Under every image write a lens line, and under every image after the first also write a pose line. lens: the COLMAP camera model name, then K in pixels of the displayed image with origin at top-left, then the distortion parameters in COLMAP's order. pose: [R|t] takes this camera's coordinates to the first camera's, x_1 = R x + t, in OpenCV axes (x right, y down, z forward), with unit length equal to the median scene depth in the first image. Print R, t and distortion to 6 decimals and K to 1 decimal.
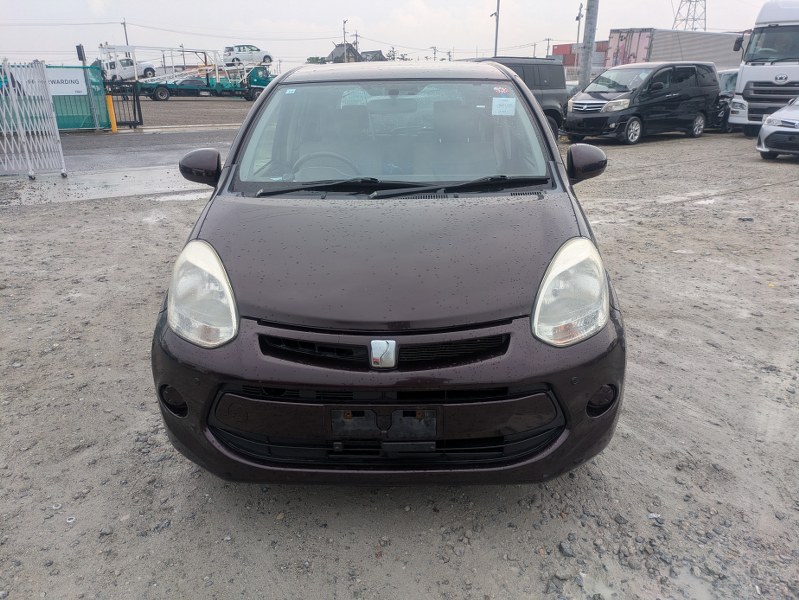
lens RADIAL K [[591.3, 0, 397.9], [0, 591.3, 306.3], [0, 0, 1]] dist [0.050938, -0.038417]
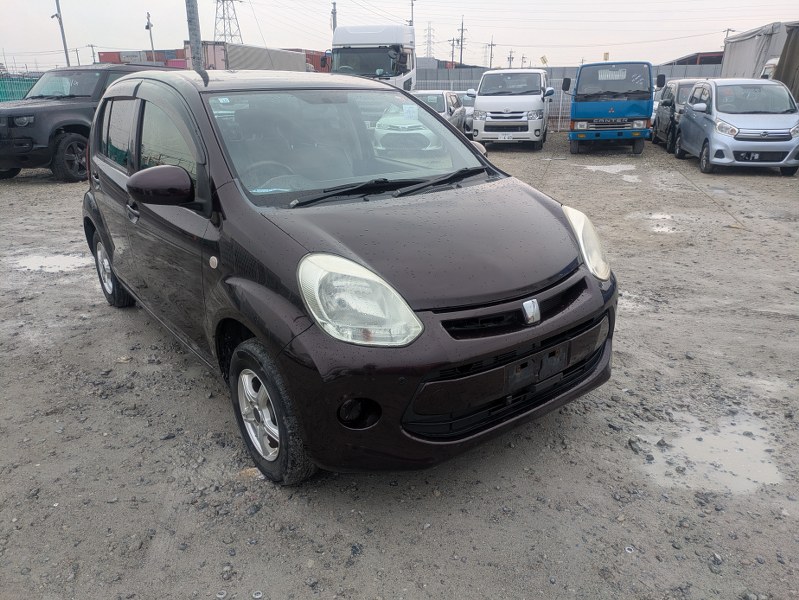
lens RADIAL K [[591.3, 0, 400.8], [0, 591.3, 298.9], [0, 0, 1]] dist [0.050938, -0.038417]
pose [[0.776093, -0.205431, 0.596220, -0.713726], [0.220610, 0.974156, 0.048487, -0.047540], [-0.590772, 0.093901, 0.801356, 0.131918]]
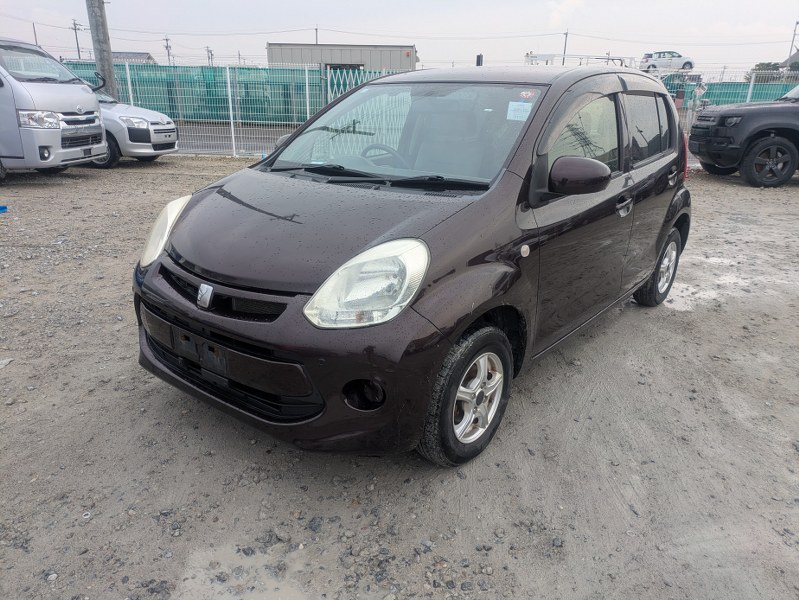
lens RADIAL K [[591.3, 0, 400.8], [0, 591.3, 298.4], [0, 0, 1]] dist [0.050938, -0.038417]
pose [[0.796931, 0.223358, -0.561259, 0.744813], [-0.235591, 0.970477, 0.051694, -0.055540], [0.556235, 0.091031, 0.826024, 0.150281]]
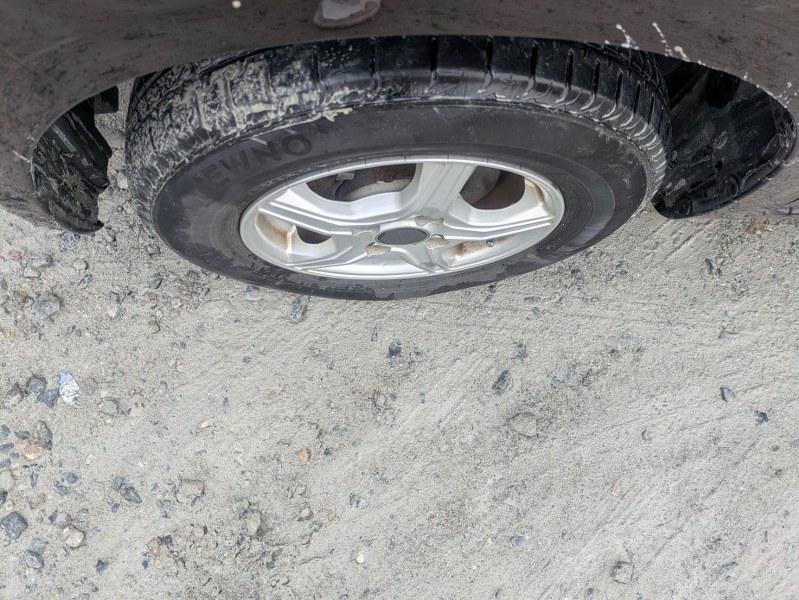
lens RADIAL K [[591.3, 0, 401.4], [0, 591.3, 303.2], [0, 0, 1]] dist [0.050938, -0.038417]
pose [[0.095248, 0.972645, -0.211873, 0.431633], [-0.437229, 0.232087, 0.868888, -0.123834], [0.894292, 0.009877, 0.447375, 0.914091]]
